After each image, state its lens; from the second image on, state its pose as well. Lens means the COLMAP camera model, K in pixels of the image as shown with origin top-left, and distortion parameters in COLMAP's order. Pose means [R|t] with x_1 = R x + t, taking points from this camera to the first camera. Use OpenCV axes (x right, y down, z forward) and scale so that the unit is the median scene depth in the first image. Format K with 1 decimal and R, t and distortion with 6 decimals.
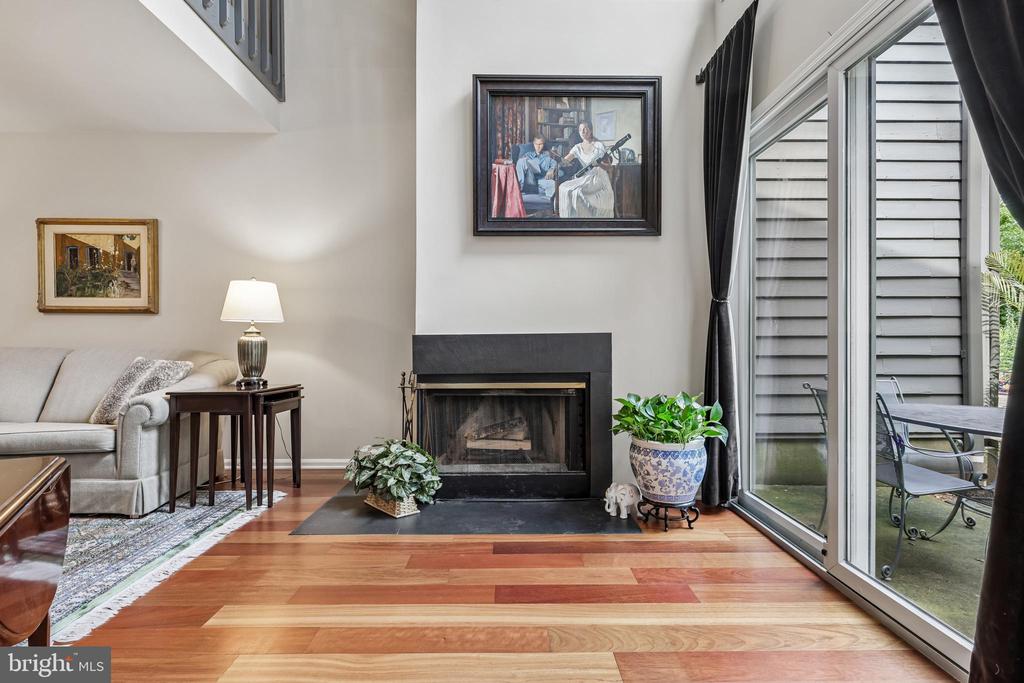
lens RADIAL K [[484.5, 0, 515.7], [0, 484.5, 337.8], [0, 0, 1]] dist [-0.007407, 0.004383]
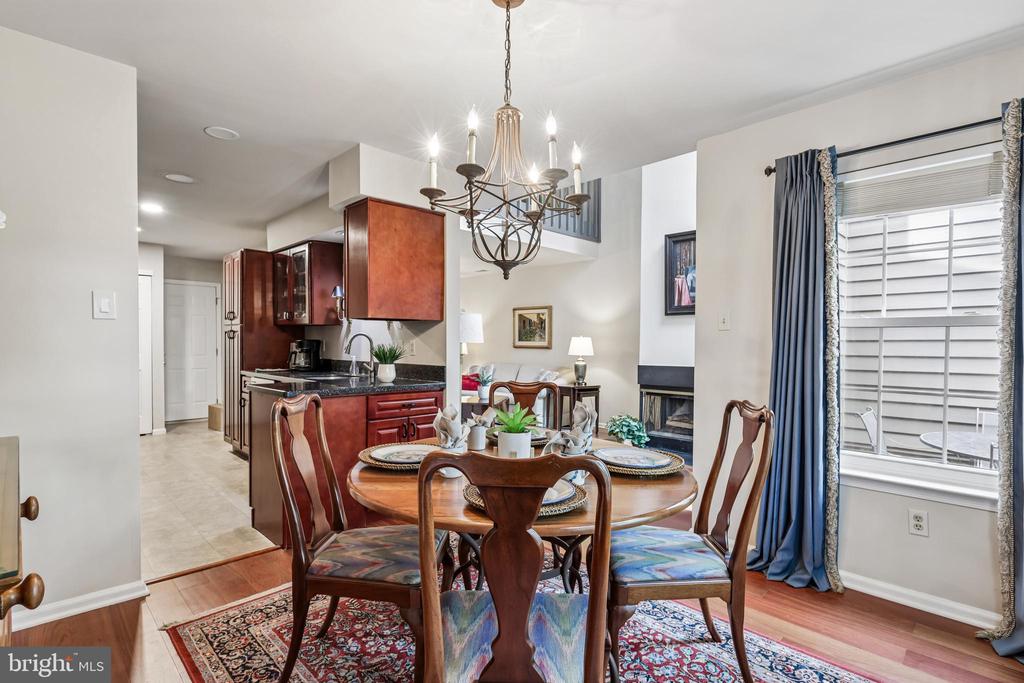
lens RADIAL K [[484.5, 0, 511.9], [0, 484.5, 348.6], [0, 0, 1]] dist [-0.007407, 0.004383]
pose [[0.691770, 0.015887, -0.721943, 0.838622], [-0.006979, 0.999858, 0.015316, -0.095996], [0.722084, -0.005556, 0.691783, -0.754367]]
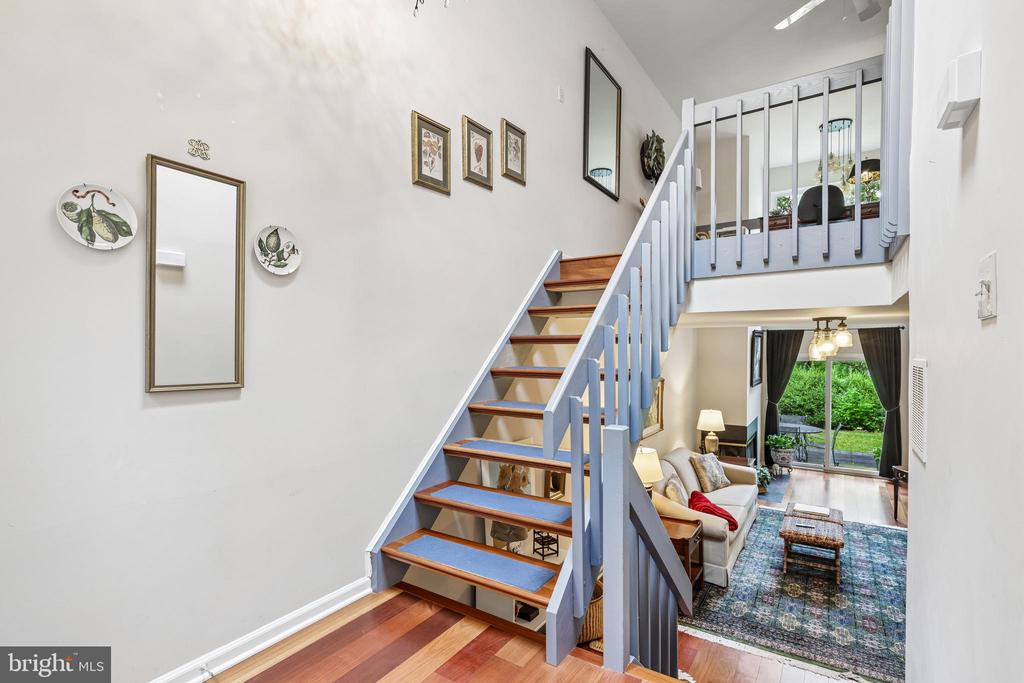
lens RADIAL K [[484.5, 0, 508.8], [0, 484.5, 359.6], [0, 0, 1]] dist [-0.007407, 0.004383]
pose [[0.577192, -0.024437, 0.816243, -2.862567], [0.005349, 0.999644, 0.026145, -0.412285], [-0.816591, -0.010725, 0.577117, 0.507379]]
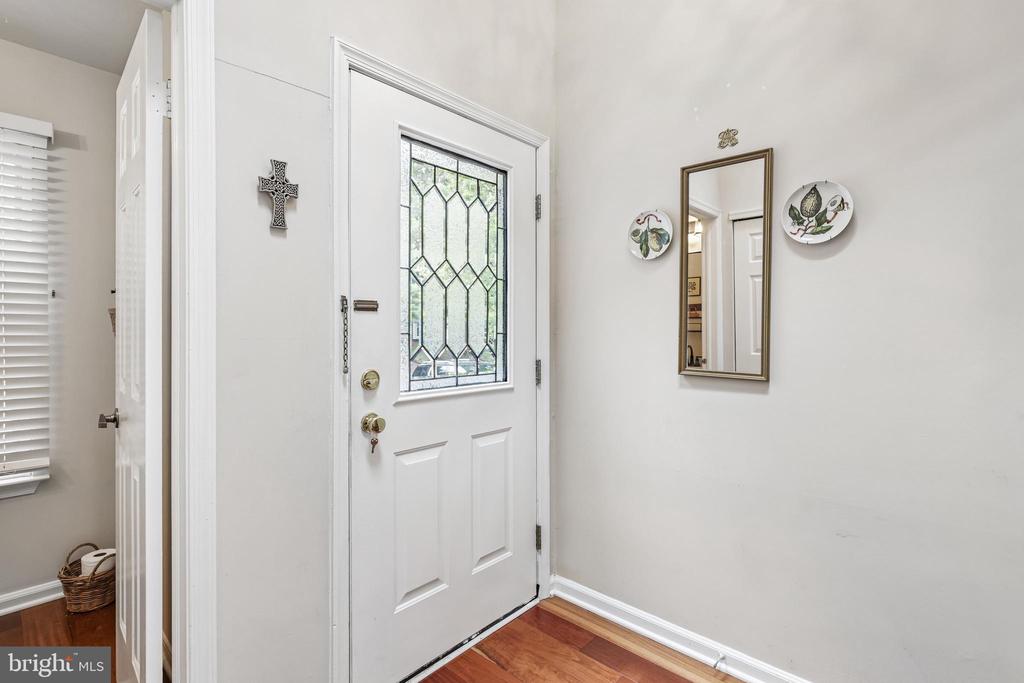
lens RADIAL K [[484.5, 0, 515.8], [0, 484.5, 332.6], [0, 0, 1]] dist [-0.007407, 0.004383]
pose [[0.722906, -0.001537, -0.690945, -2.390012], [0.004433, 0.999987, 0.002414, -0.419935], [0.690933, -0.004808, 0.722903, 0.549244]]
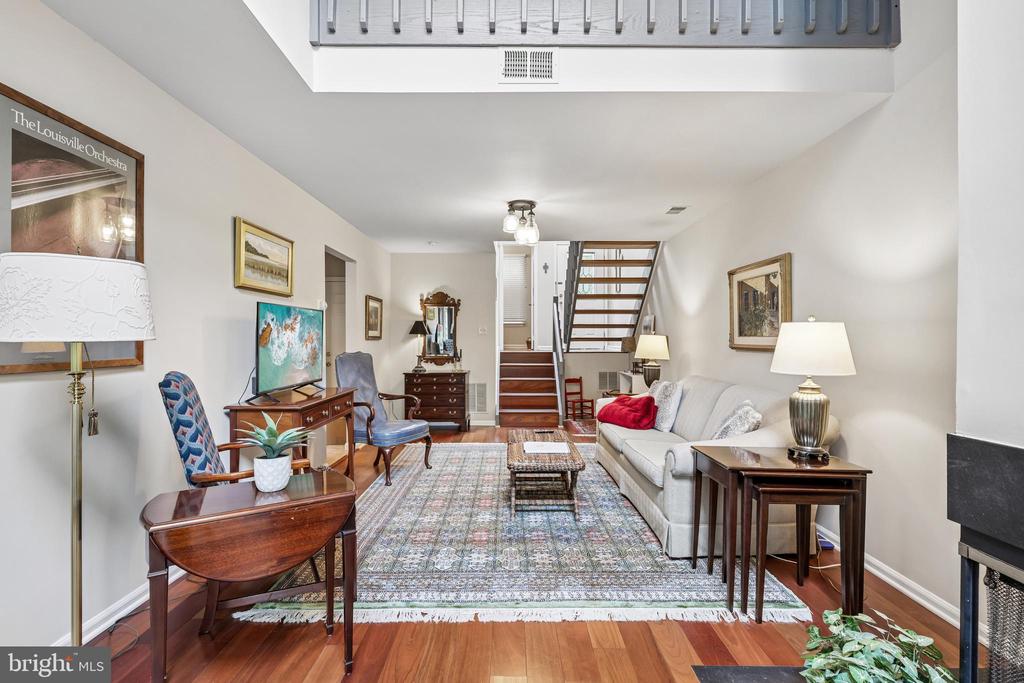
lens RADIAL K [[484.5, 0, 511.1], [0, 484.5, 341.0], [0, 0, 1]] dist [-0.007407, 0.004383]
pose [[-0.015516, 0.003758, -0.999873, 0.237755], [0.003771, 0.999986, 0.003700, -0.091696], [0.999873, -0.003713, -0.015530, 0.546628]]
